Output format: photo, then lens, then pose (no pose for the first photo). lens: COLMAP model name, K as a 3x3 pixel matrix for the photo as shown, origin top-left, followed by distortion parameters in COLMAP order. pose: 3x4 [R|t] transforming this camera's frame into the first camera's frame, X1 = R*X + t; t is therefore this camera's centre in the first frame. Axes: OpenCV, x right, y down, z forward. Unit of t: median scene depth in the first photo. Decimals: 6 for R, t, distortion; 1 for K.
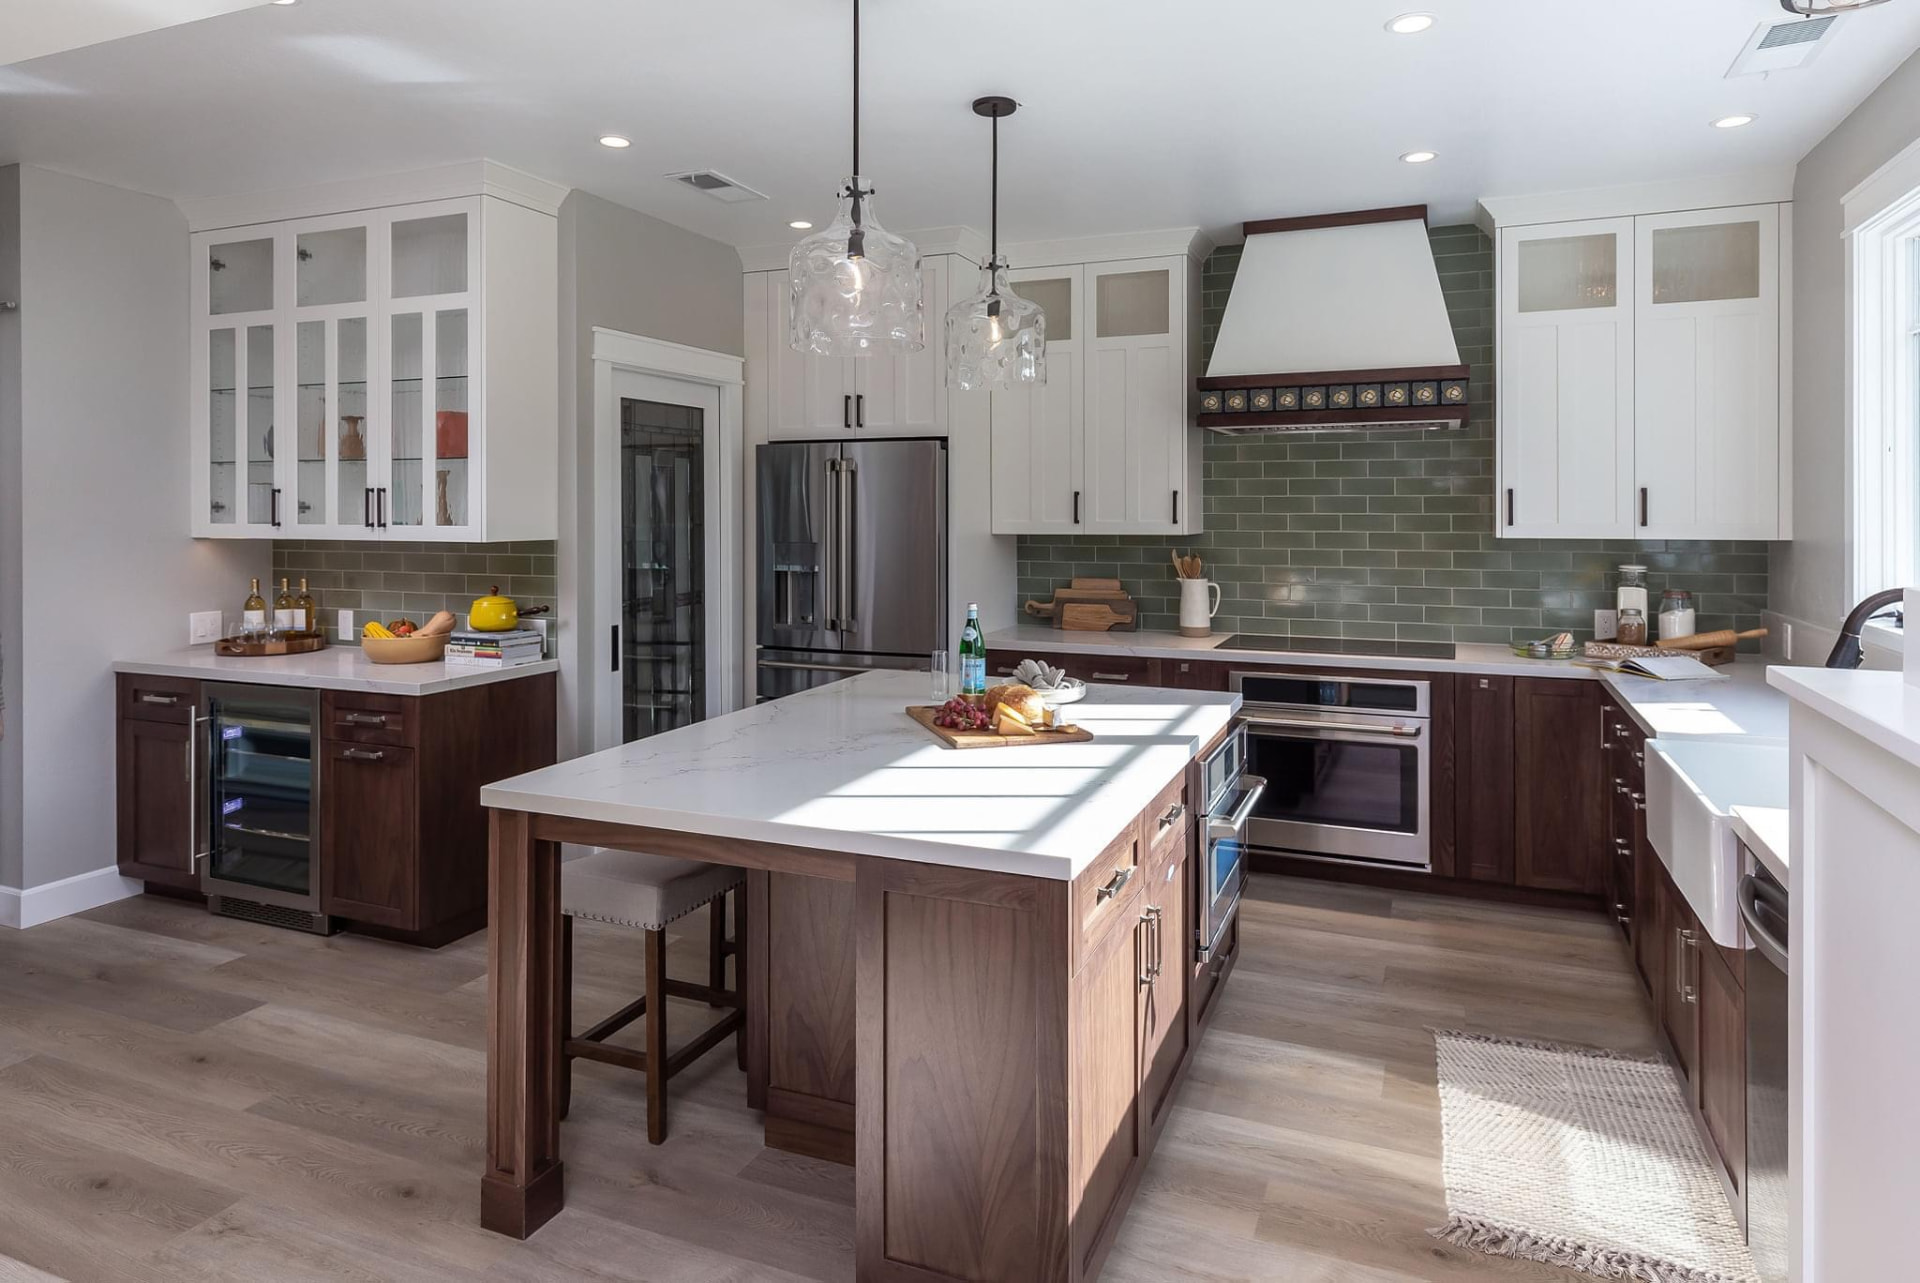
lens RADIAL K [[1137.8, 0, 960.9], [0, 1137.8, 507.8], [0, 0, 1]] dist [0.023792, 0.000284]
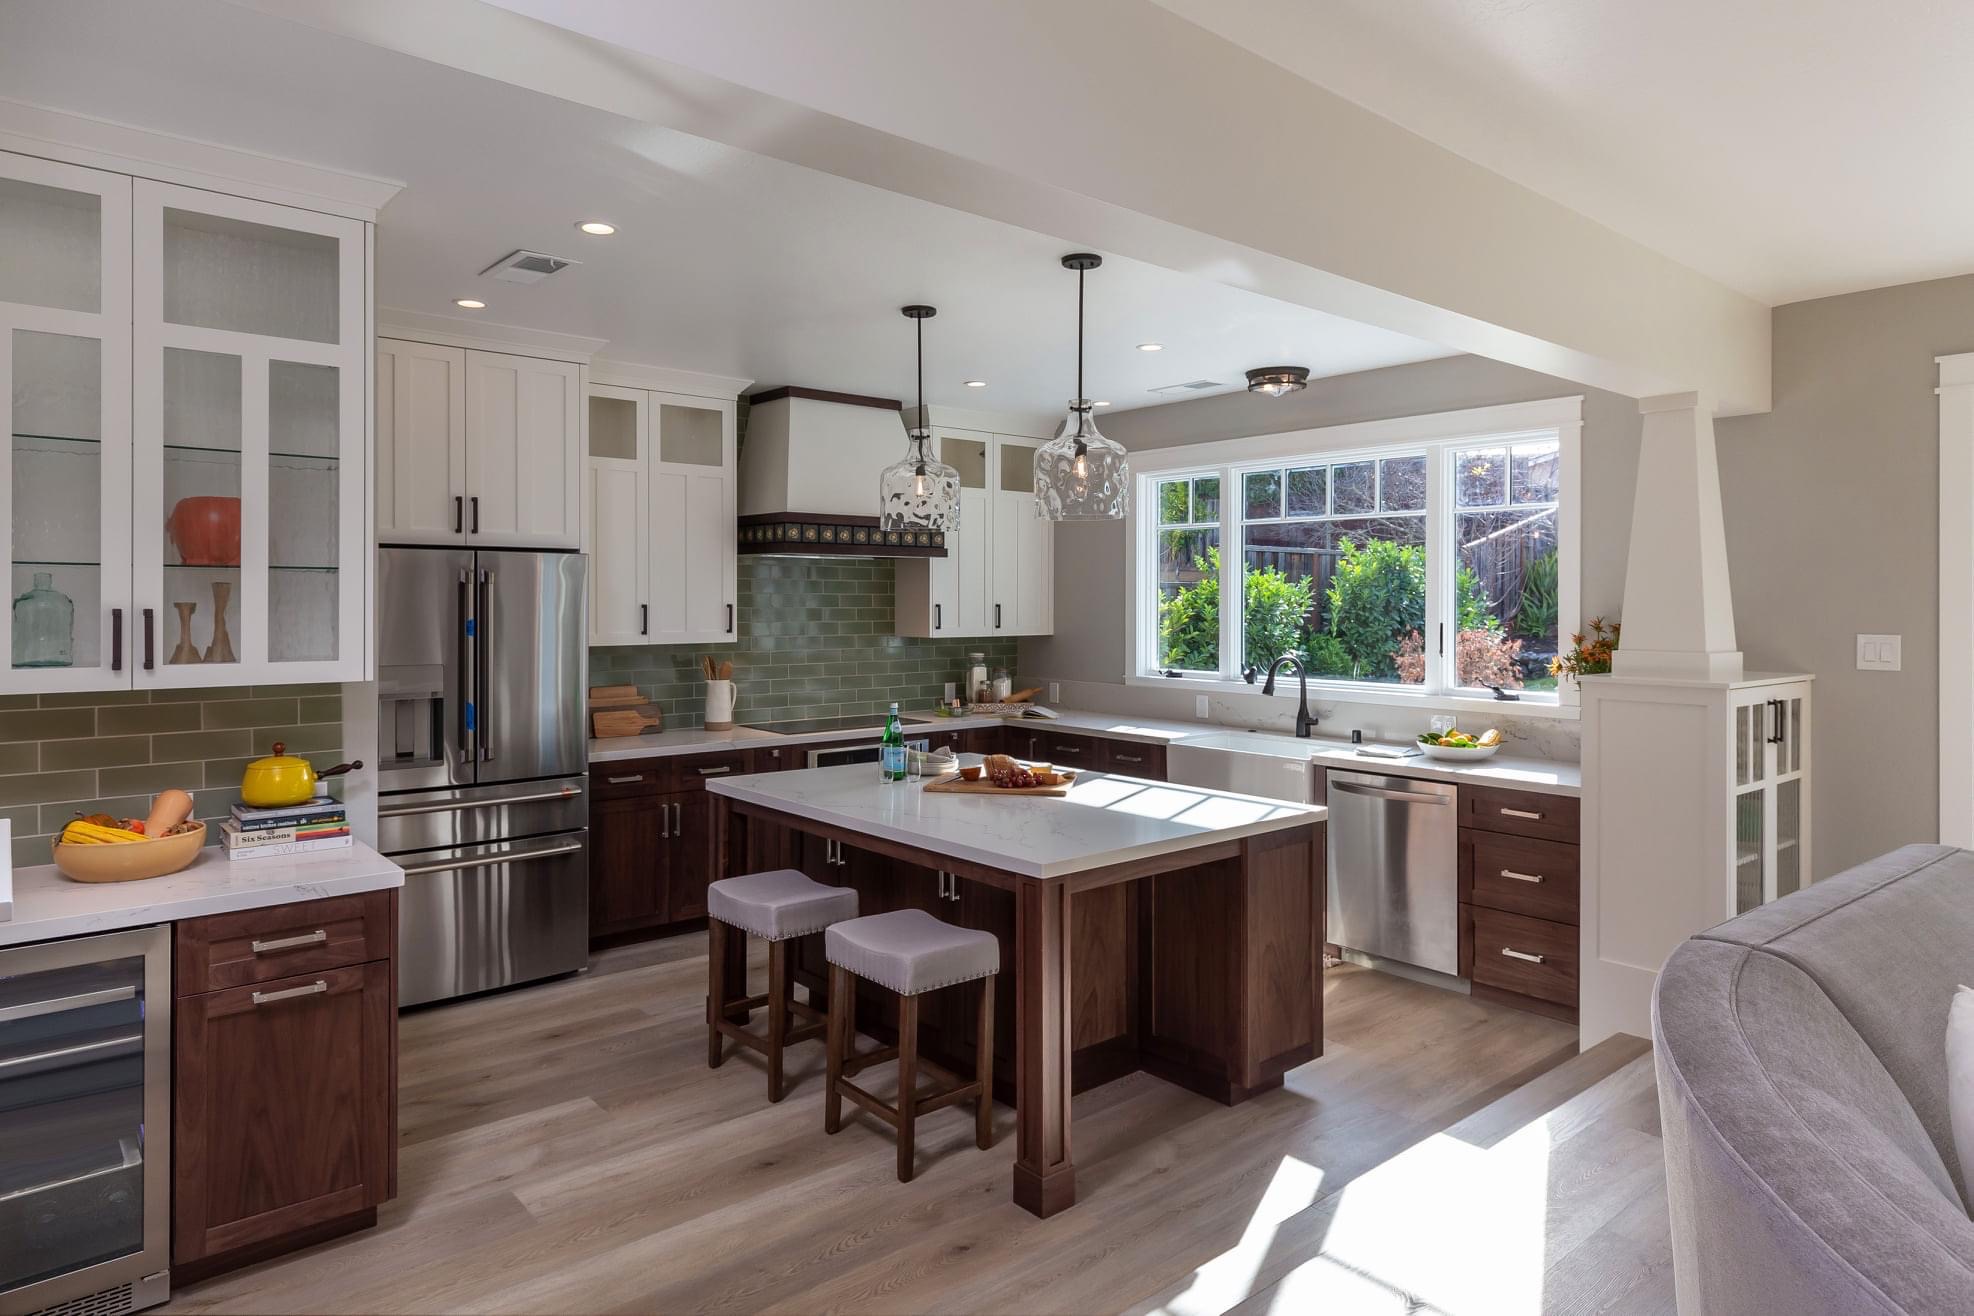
lens RADIAL K [[1176.7, 0, 987.4], [0, 1176.7, 600.2], [0, 0, 1]] dist [-0.000442, 0.000970]
pose [[0.449327, 0.001089, 0.893367, -0.835513], [-0.003496, 0.999994, 0.000539, -0.022665], [-0.893360, -0.003365, 0.449328, 0.255108]]
